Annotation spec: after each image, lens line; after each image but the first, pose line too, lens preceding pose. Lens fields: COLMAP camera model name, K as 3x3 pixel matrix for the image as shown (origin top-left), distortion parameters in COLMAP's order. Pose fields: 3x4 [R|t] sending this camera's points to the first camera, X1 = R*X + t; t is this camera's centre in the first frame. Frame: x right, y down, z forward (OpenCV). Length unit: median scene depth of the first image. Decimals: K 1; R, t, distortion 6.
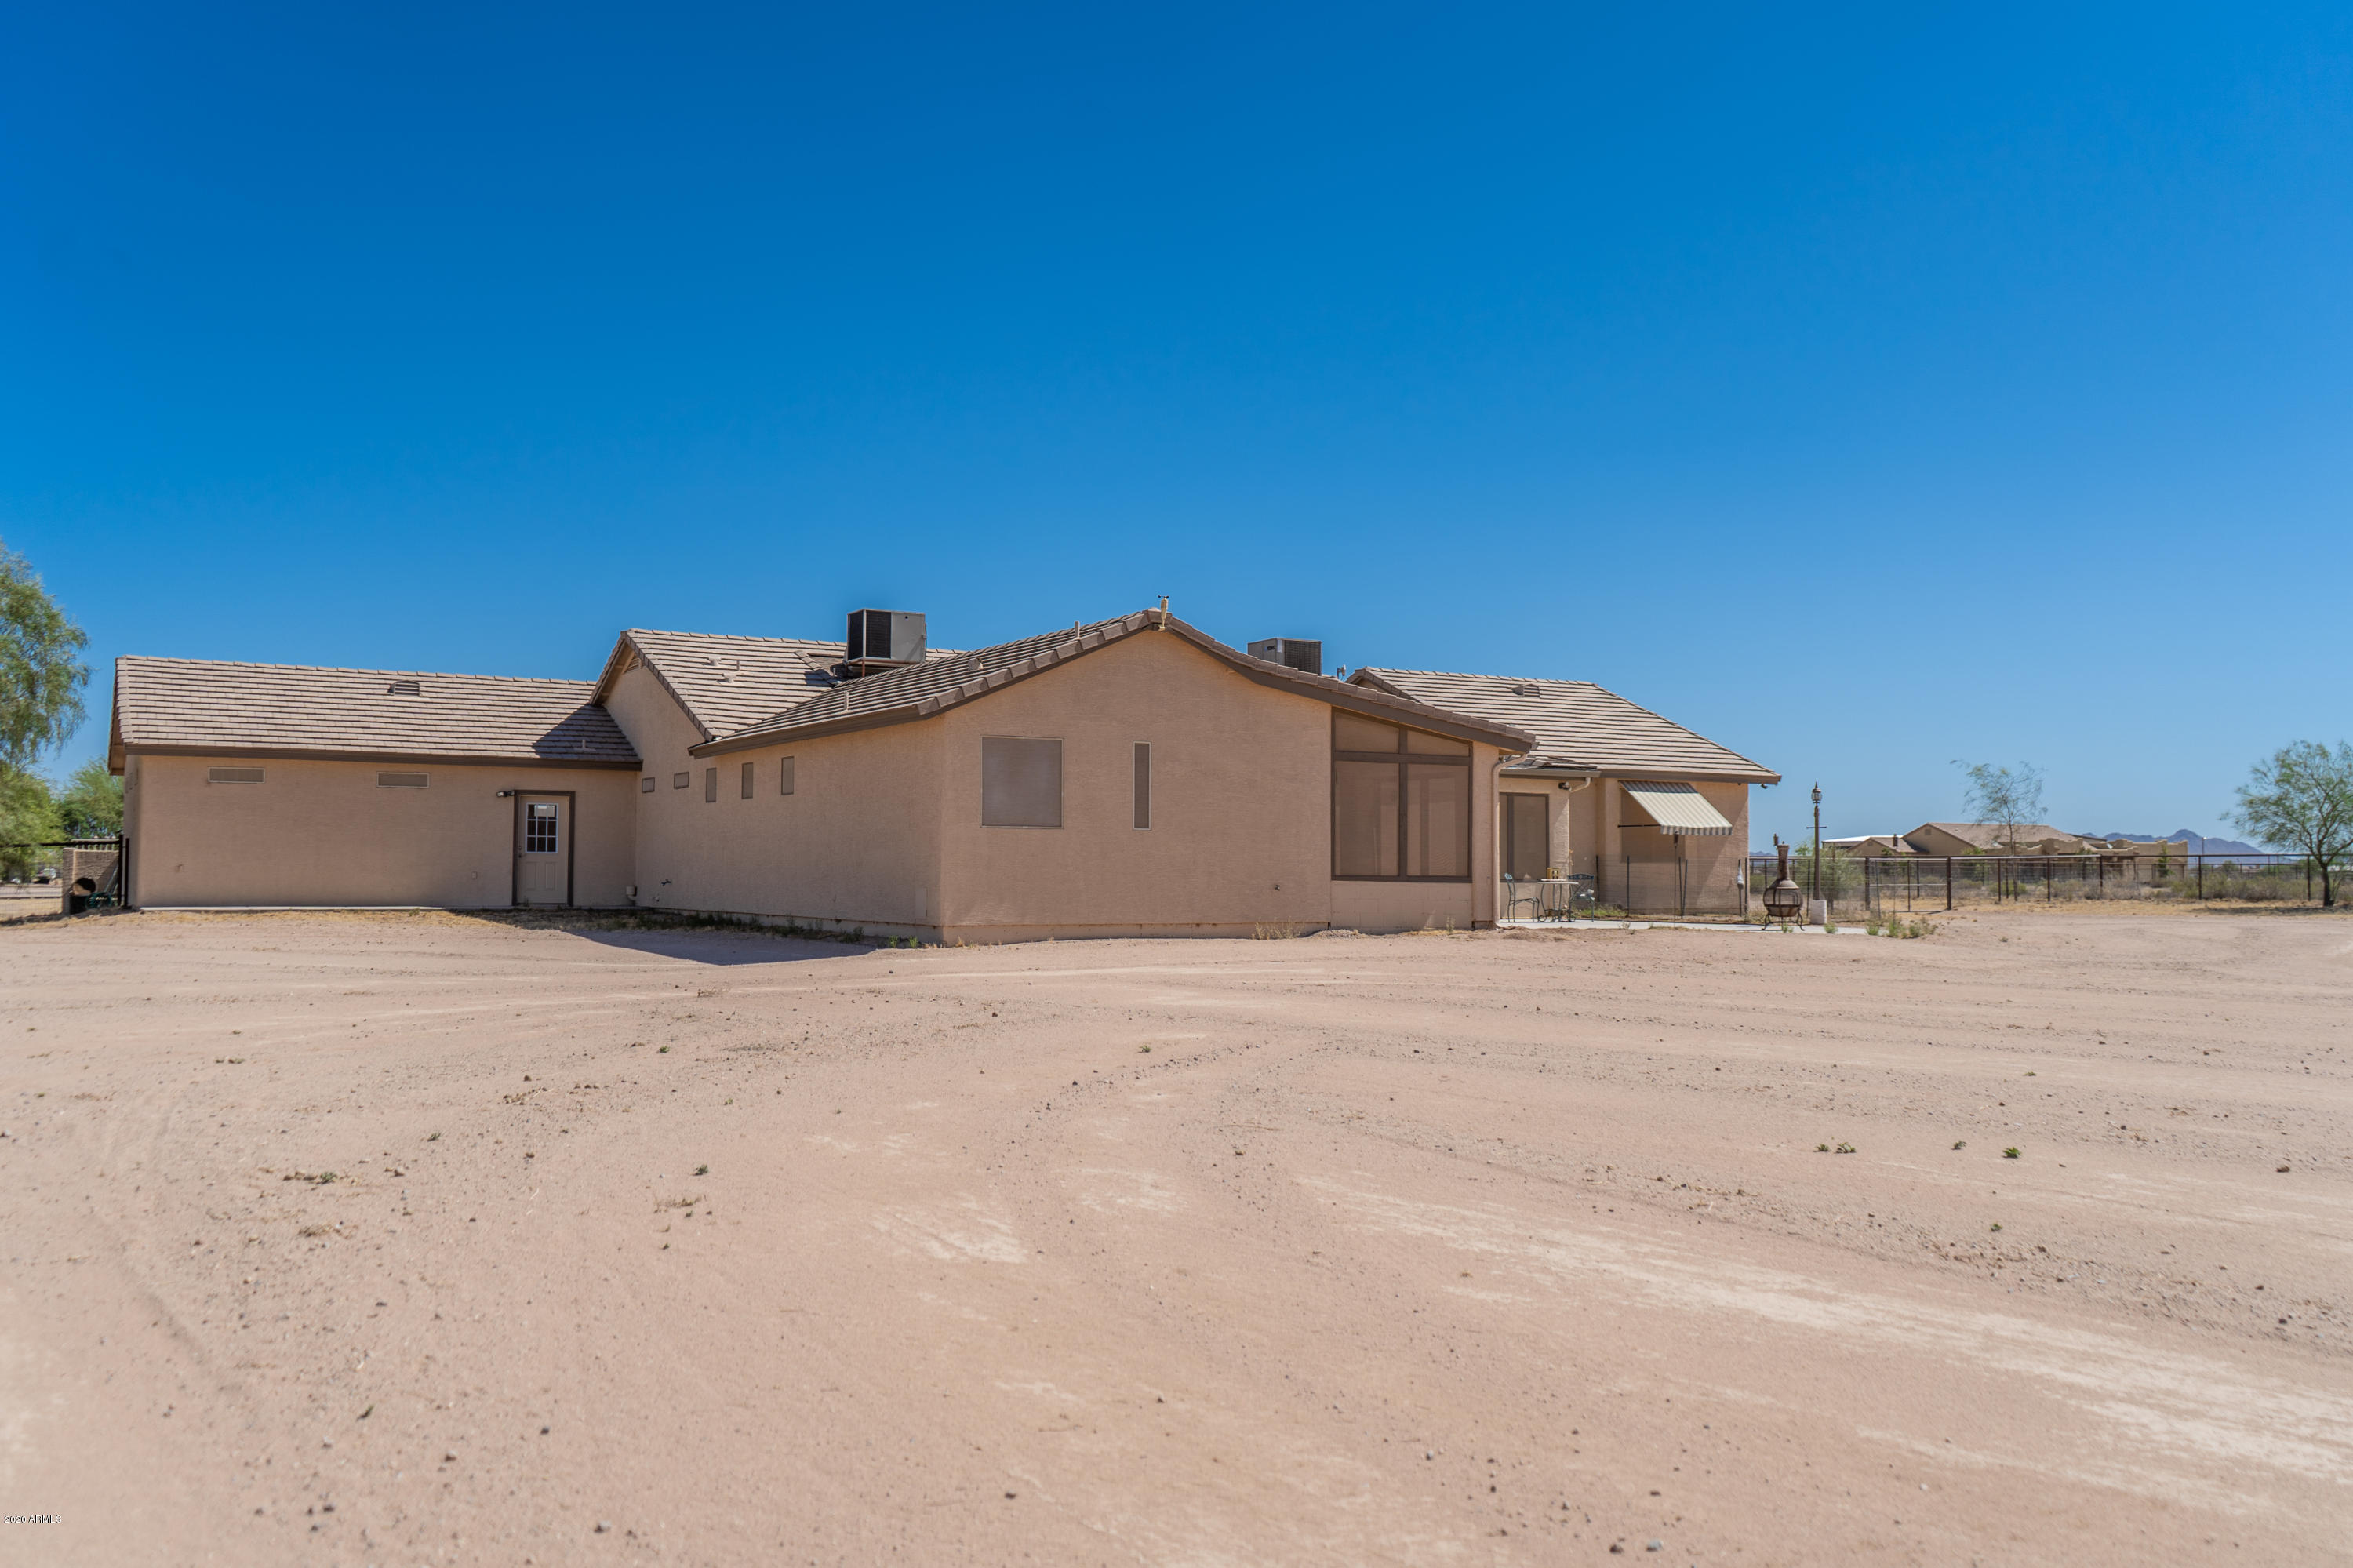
lens RADIAL K [[1968.5, 0, 1184.1], [0, 1968.5, 791.0], [0, 0, 1]] dist [-0.005288, 0.006427]
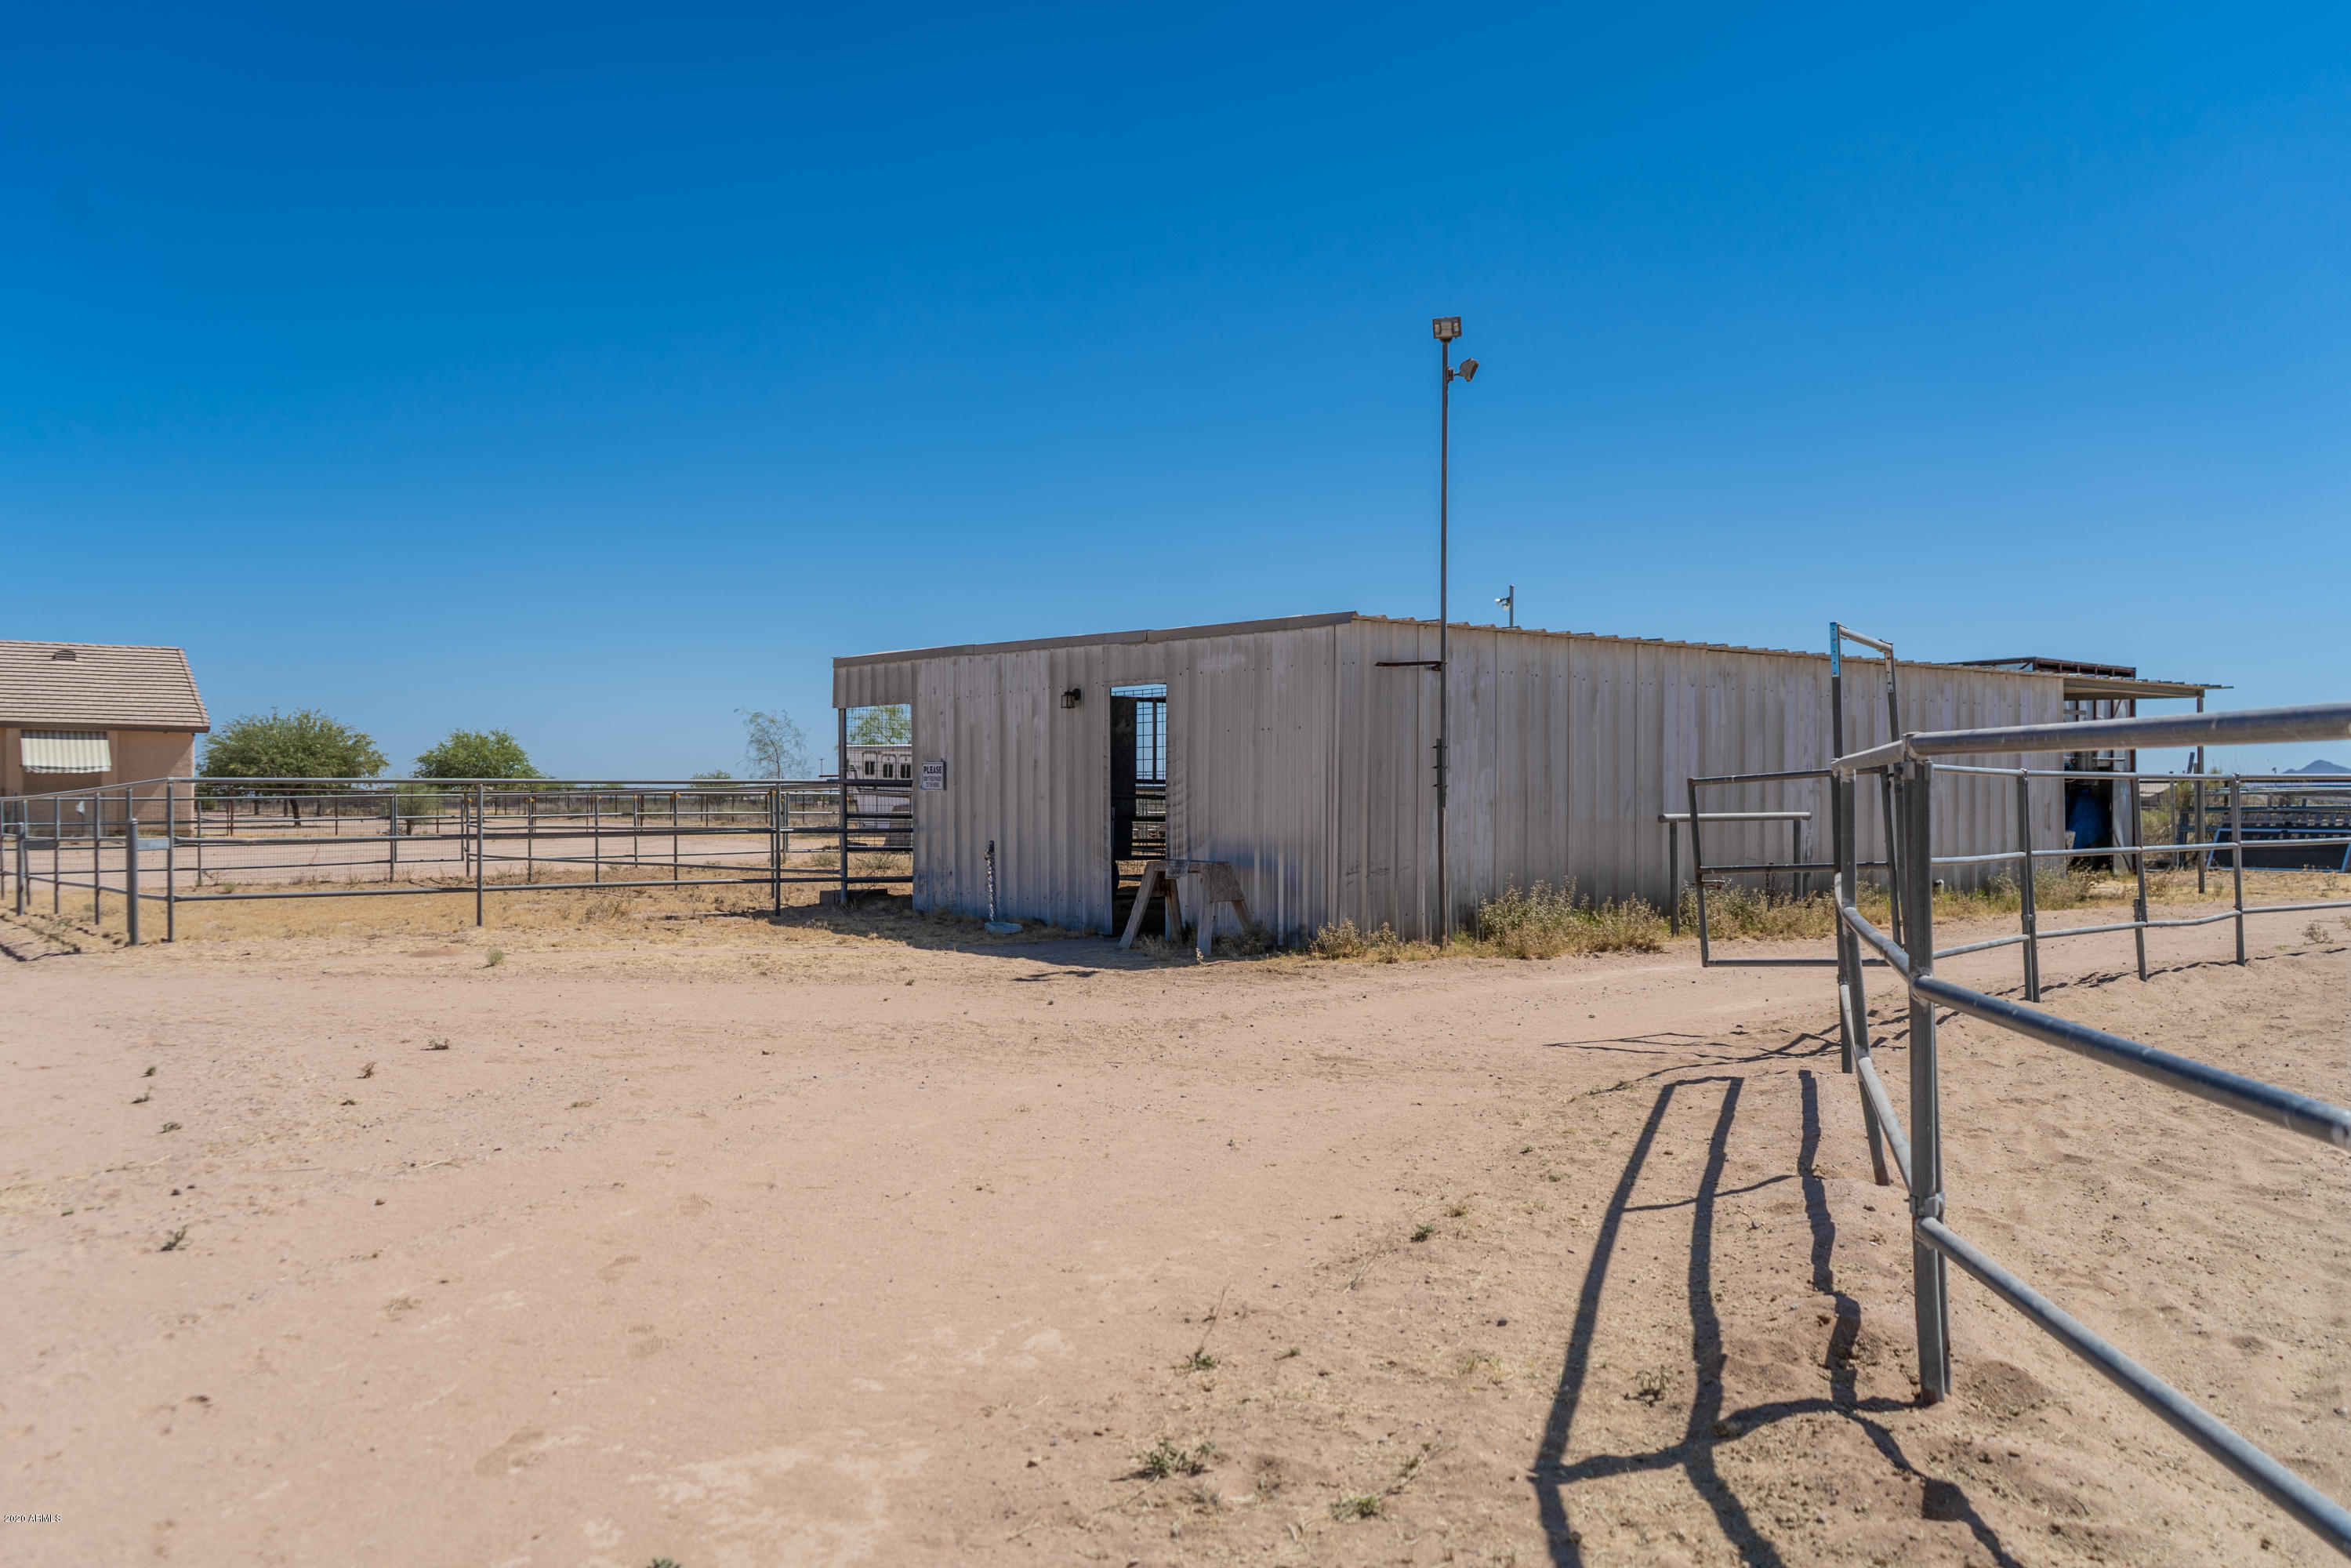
lens RADIAL K [[1966.8, 0, 1222.1], [0, 1966.8, 796.9], [0, 0, 1]] dist [-0.005288, 0.006427]
pose [[0.997870, -0.000187, 0.065232, 1.093558], [-0.002333, 0.999254, 0.038556, -0.015573], [-0.065190, -0.038626, 0.997125, -0.370149]]
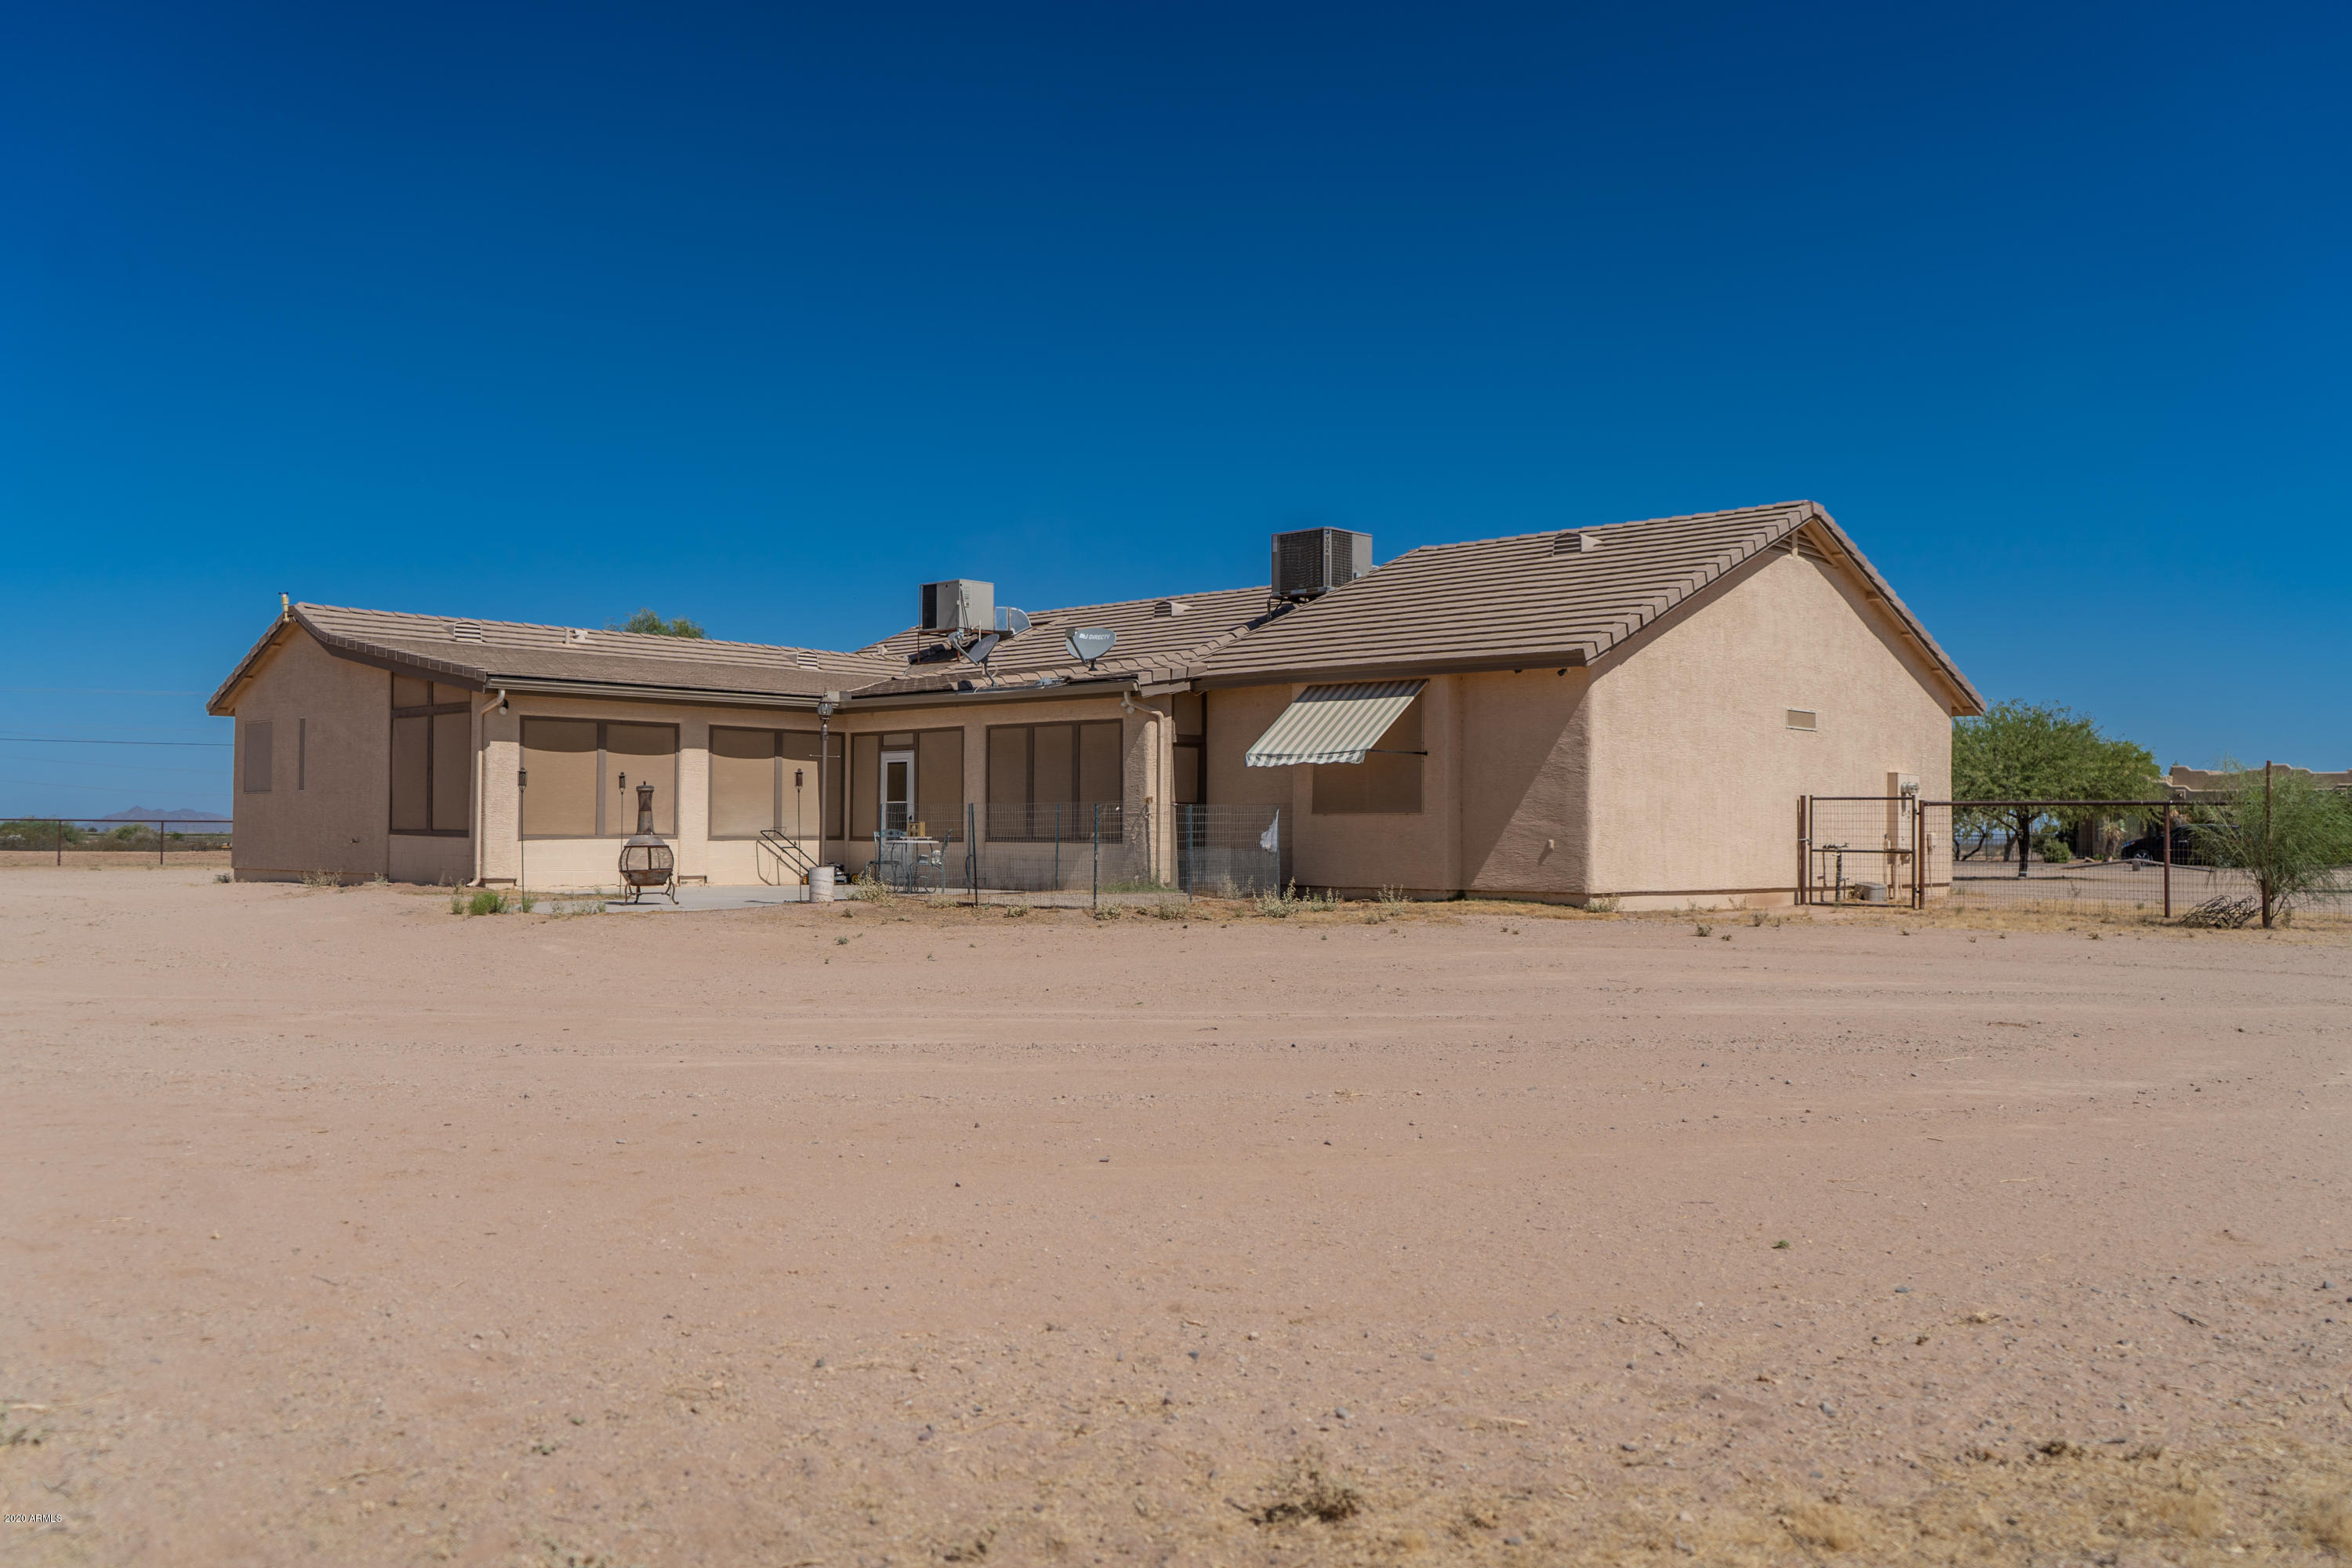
lens RADIAL K [[1967.6, 0, 1176.9], [0, 1967.6, 773.8], [0, 0, 1]] dist [-0.005288, 0.006427]
pose [[0.248896, -0.031670, -0.968012, 1.003956], [0.034863, 0.999111, -0.023723, 0.044498], [0.967902, -0.027843, 0.249779, 0.967067]]
